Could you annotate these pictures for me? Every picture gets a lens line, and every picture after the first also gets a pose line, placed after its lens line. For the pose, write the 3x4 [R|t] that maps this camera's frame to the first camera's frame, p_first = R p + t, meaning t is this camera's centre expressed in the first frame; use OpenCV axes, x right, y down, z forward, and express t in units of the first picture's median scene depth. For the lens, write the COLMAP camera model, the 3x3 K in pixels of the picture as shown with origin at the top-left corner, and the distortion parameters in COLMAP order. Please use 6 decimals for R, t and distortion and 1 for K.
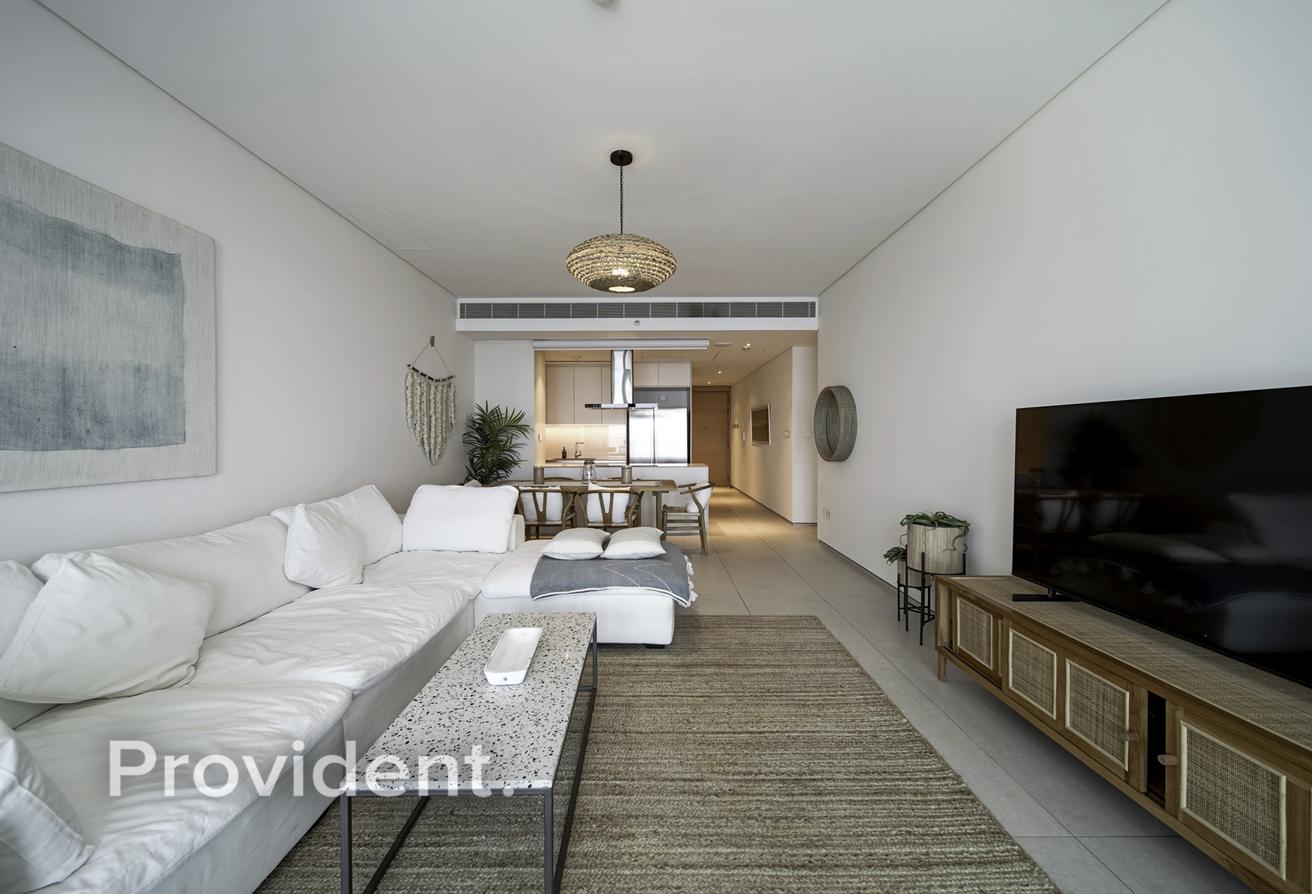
lens RADIAL K [[537.6, 0, 651.9], [0, 537.6, 438.2], [0, 0, 1]] dist [0.007288, -0.004020]
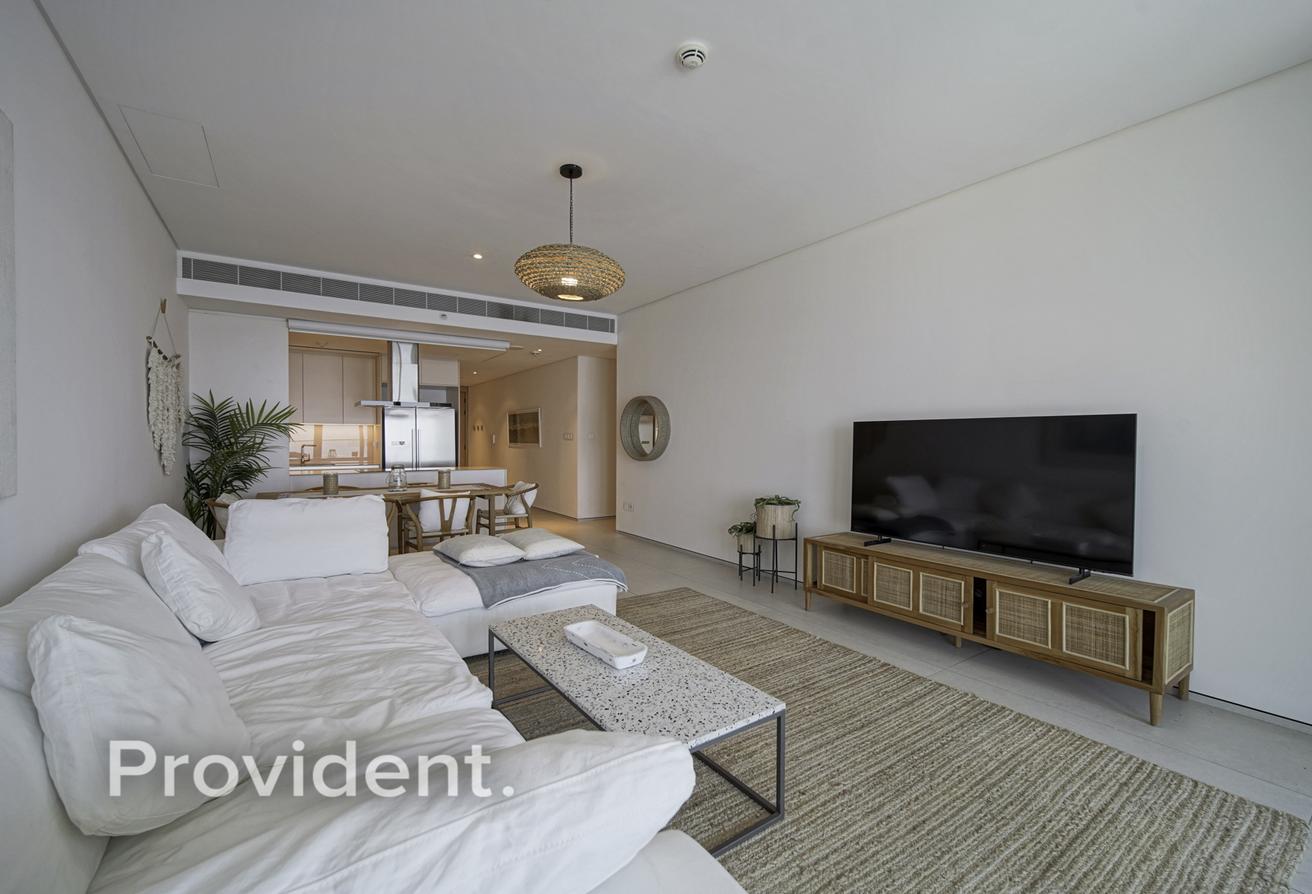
lens RADIAL K [[537.6, 0, 658.7], [0, 537.6, 442.3], [0, 0, 1]] dist [0.007288, -0.004020]
pose [[0.827703, 0.000178, 0.561166, -0.502435], [-0.002128, 0.999994, 0.002821, 0.000548], [-0.561162, -0.003529, 0.827698, 0.040129]]
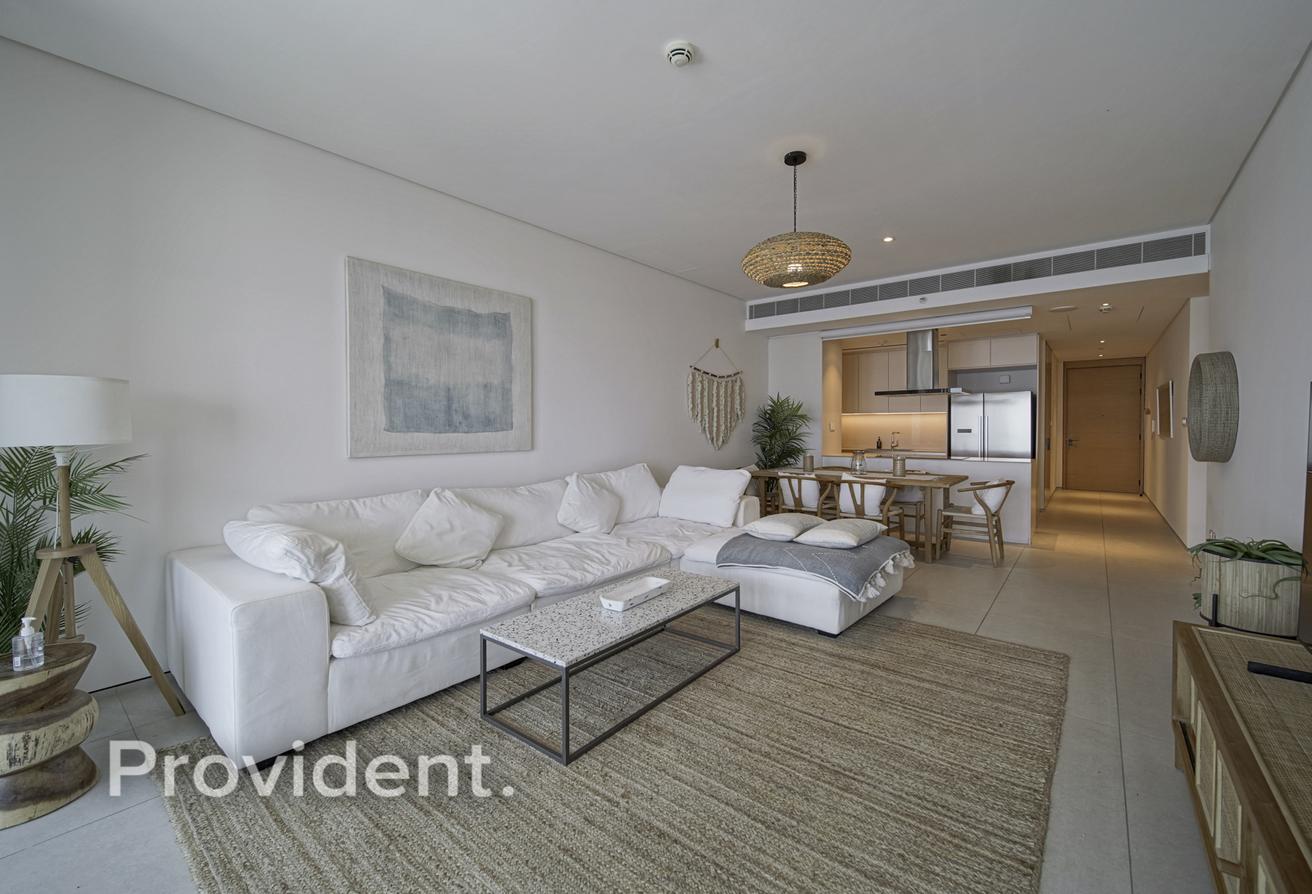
lens RADIAL K [[537.6, 0, 643.7], [0, 537.6, 430.4], [0, 0, 1]] dist [0.007288, -0.004020]
pose [[0.774848, 0.005336, -0.632125, 0.377879], [-0.002139, 0.999981, 0.005819, 0.000566], [0.632144, -0.003157, 0.774844, 0.005472]]
